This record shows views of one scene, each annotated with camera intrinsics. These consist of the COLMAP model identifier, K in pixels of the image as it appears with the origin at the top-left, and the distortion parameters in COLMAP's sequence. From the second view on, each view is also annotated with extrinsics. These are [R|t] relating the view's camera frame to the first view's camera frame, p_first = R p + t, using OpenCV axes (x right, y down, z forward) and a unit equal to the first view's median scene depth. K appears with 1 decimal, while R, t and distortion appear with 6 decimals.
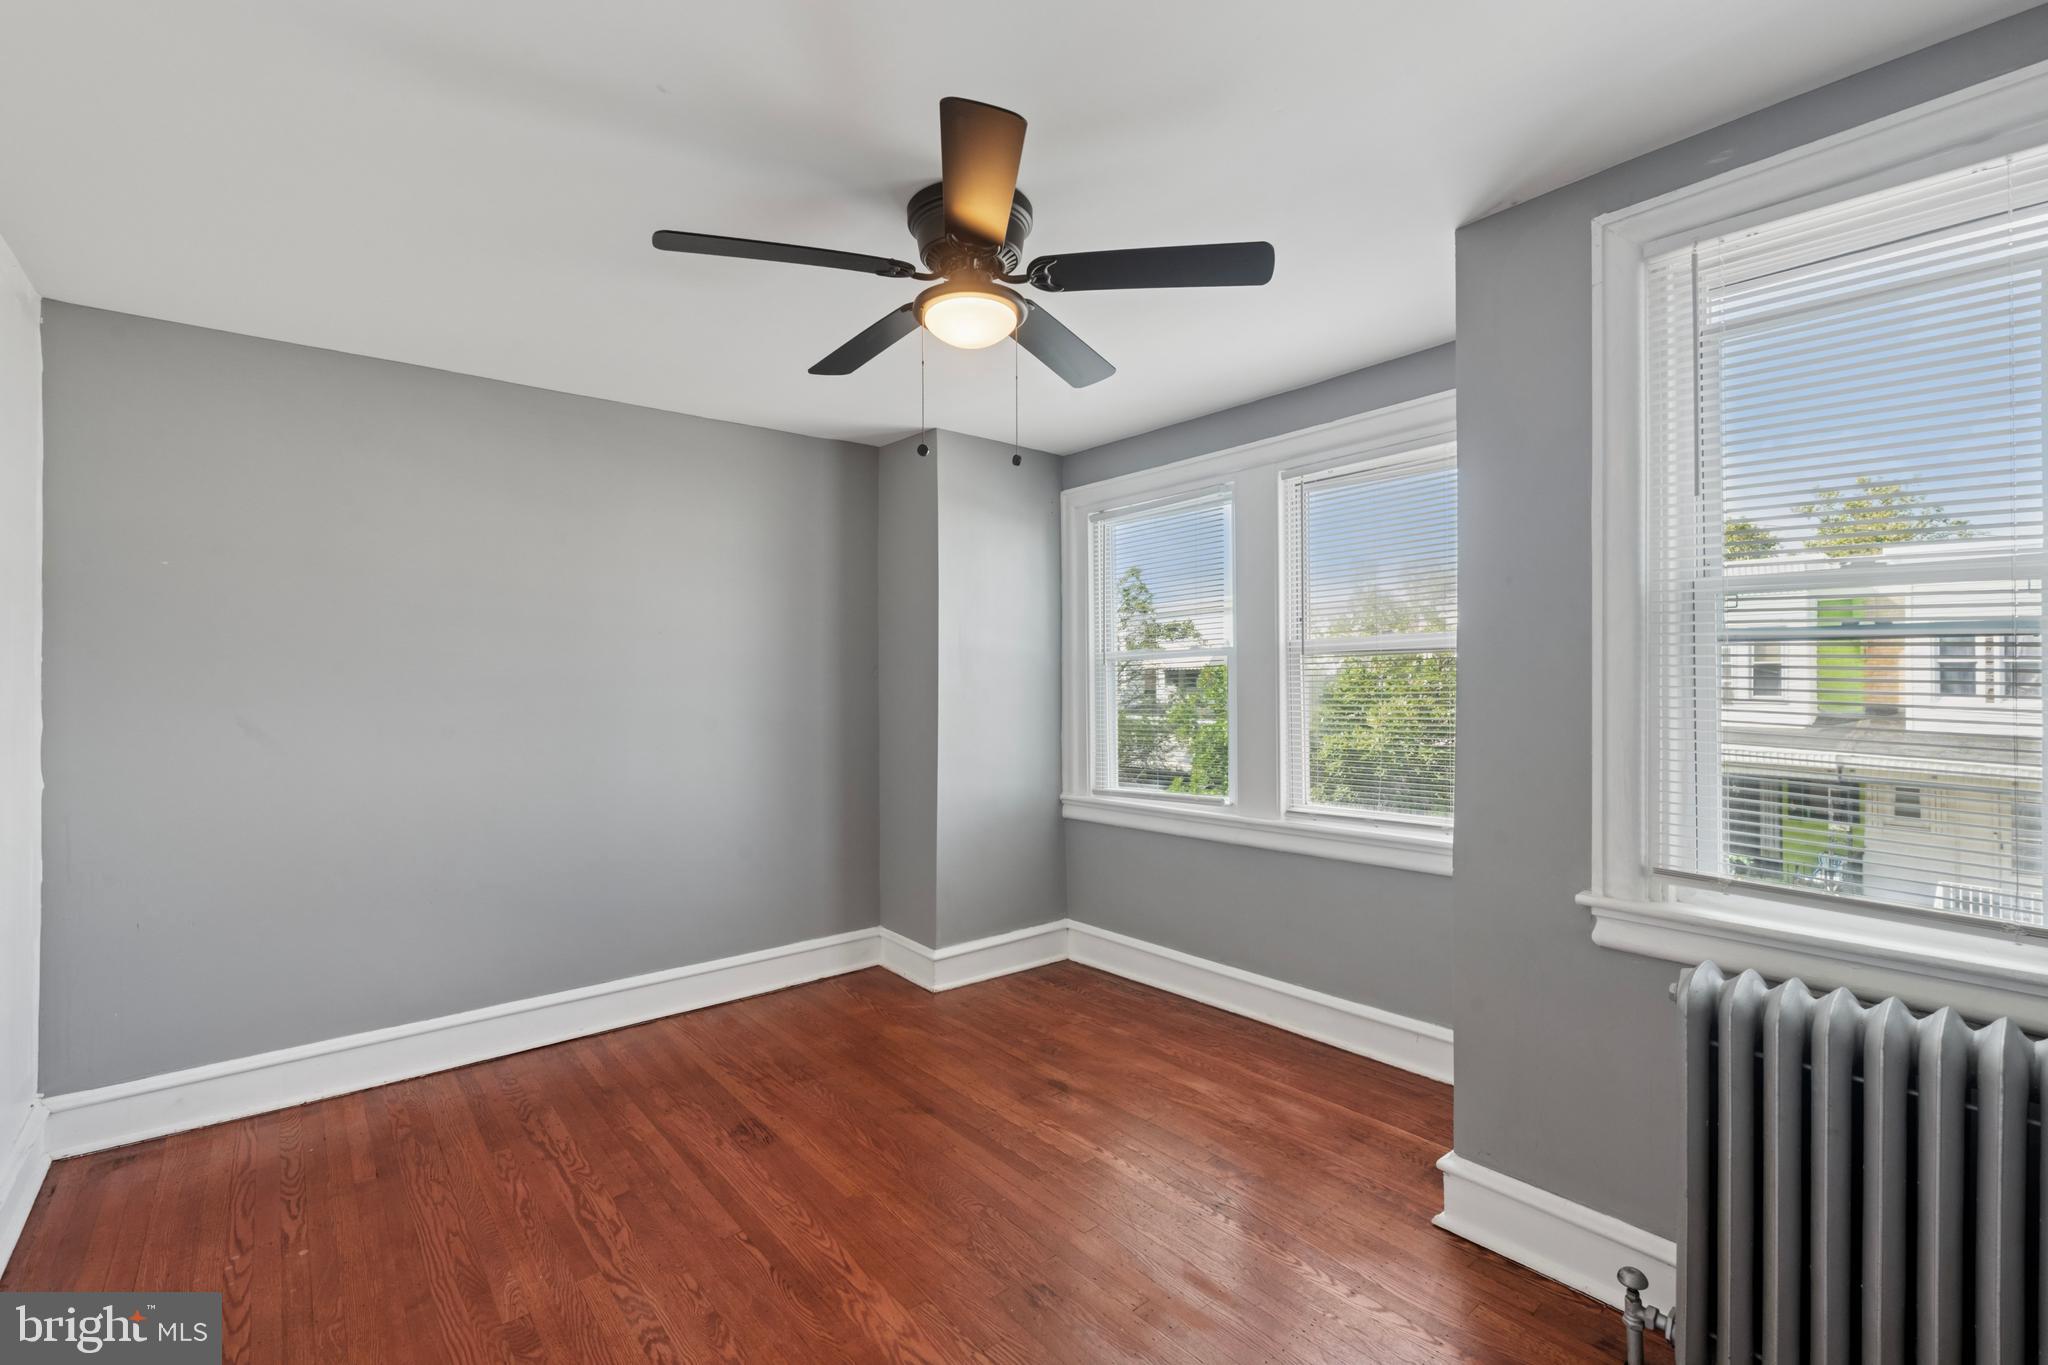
lens RADIAL K [[891.3, 0, 1024.0], [0, 891.3, 682.5], [0, 0, 1]] dist [0.000560, 0.000004]
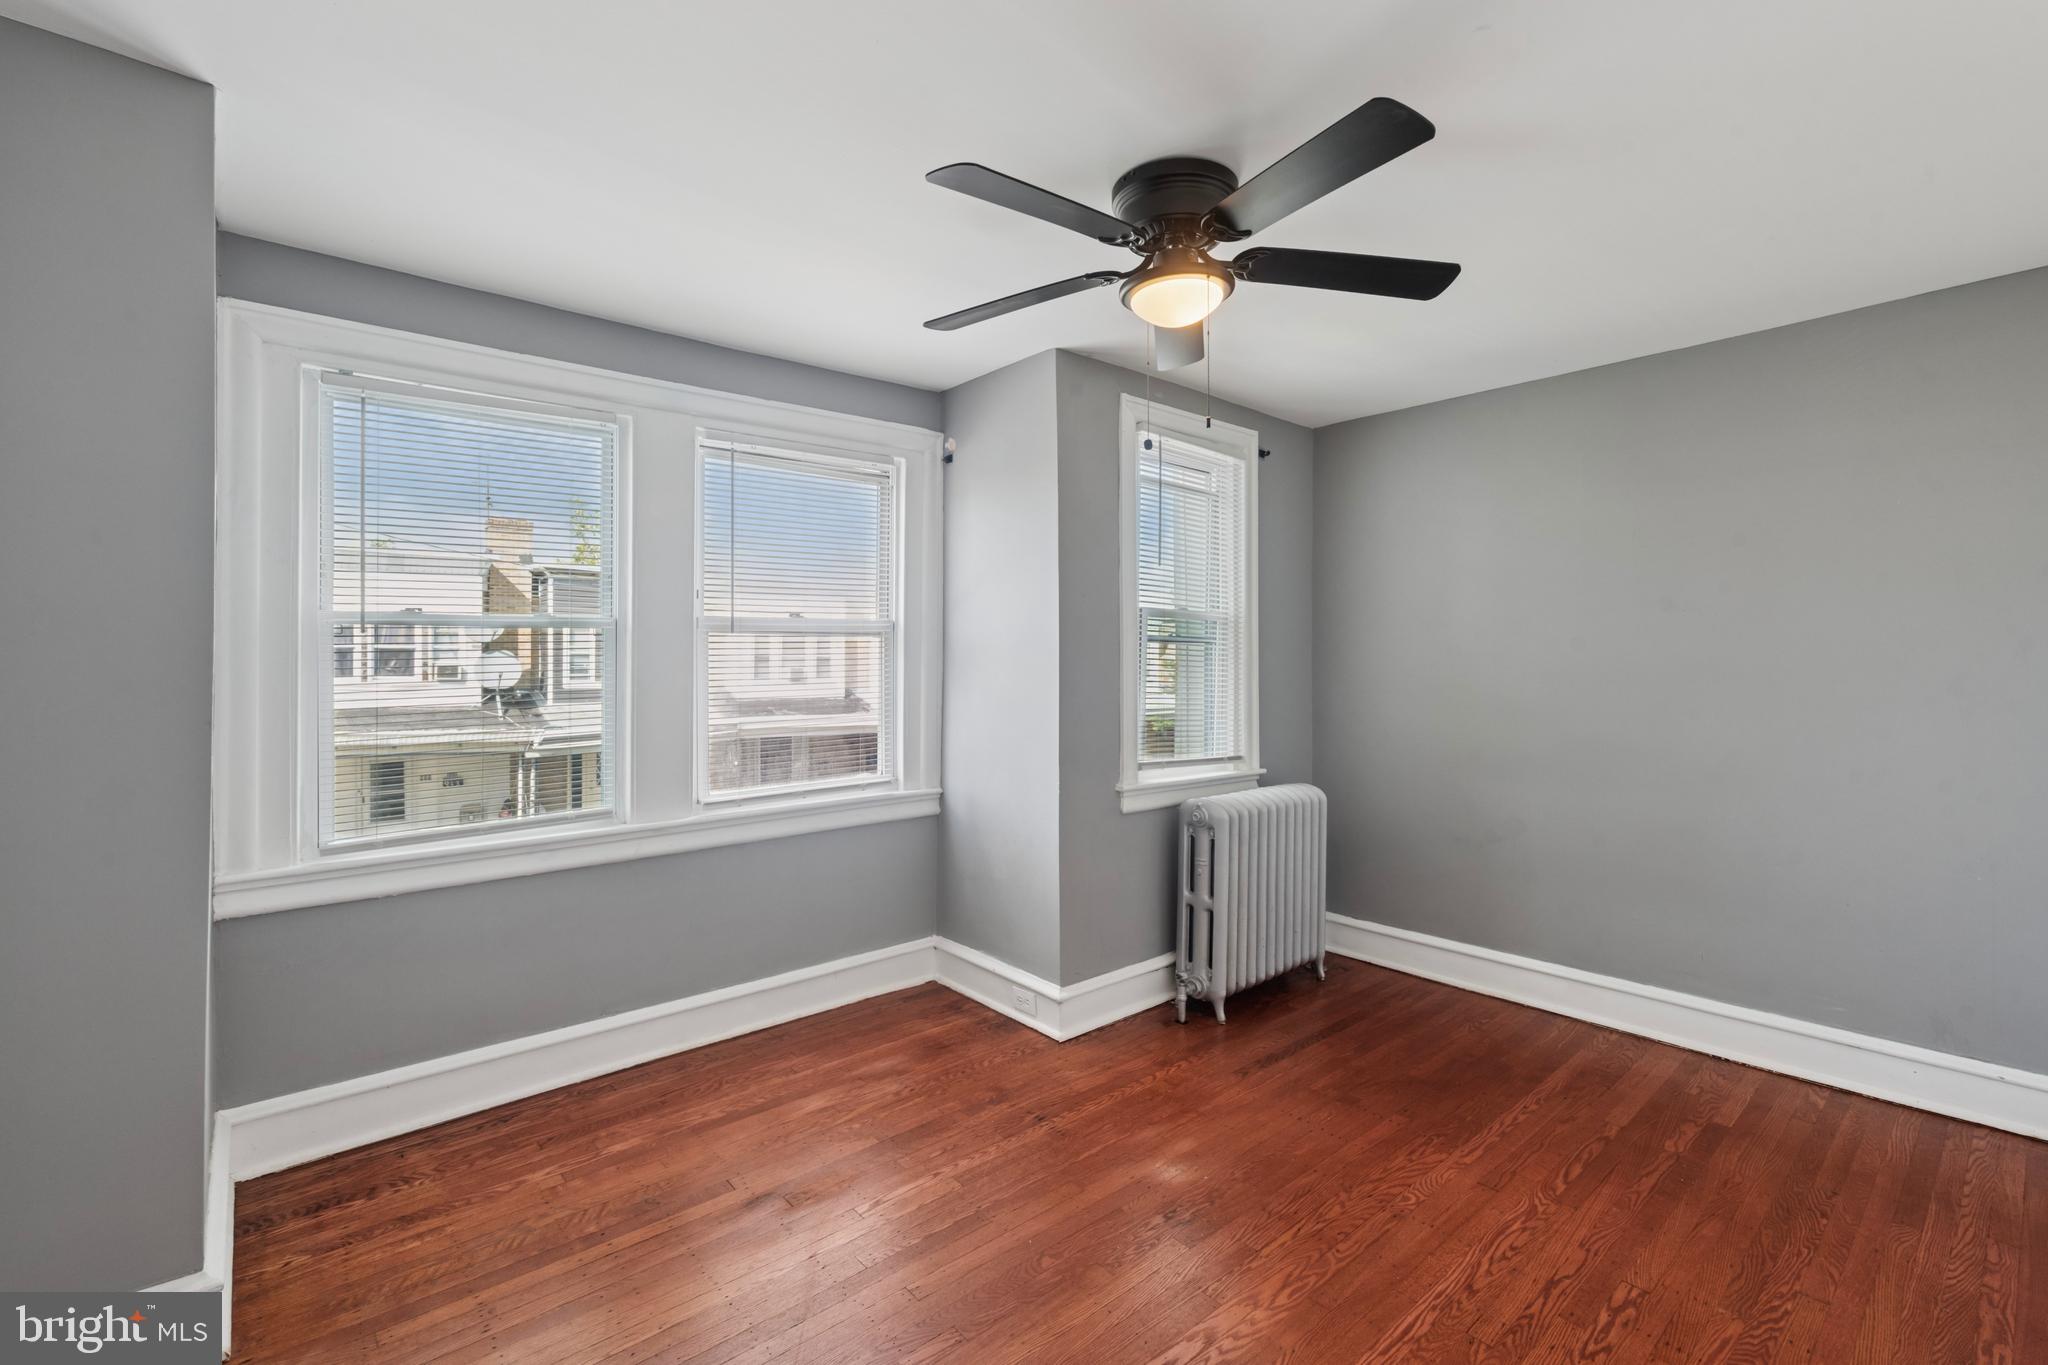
lens RADIAL K [[893.7, 0, 1018.5], [0, 893.7, 664.6], [0, 0, 1]] dist [-0.002062, -0.000168]
pose [[-0.003118, -0.000305, 0.999995, -0.608547], [0.001574, 0.999999, 0.000310, 0.002609], [-0.999994, 0.001575, -0.003117, 0.674567]]
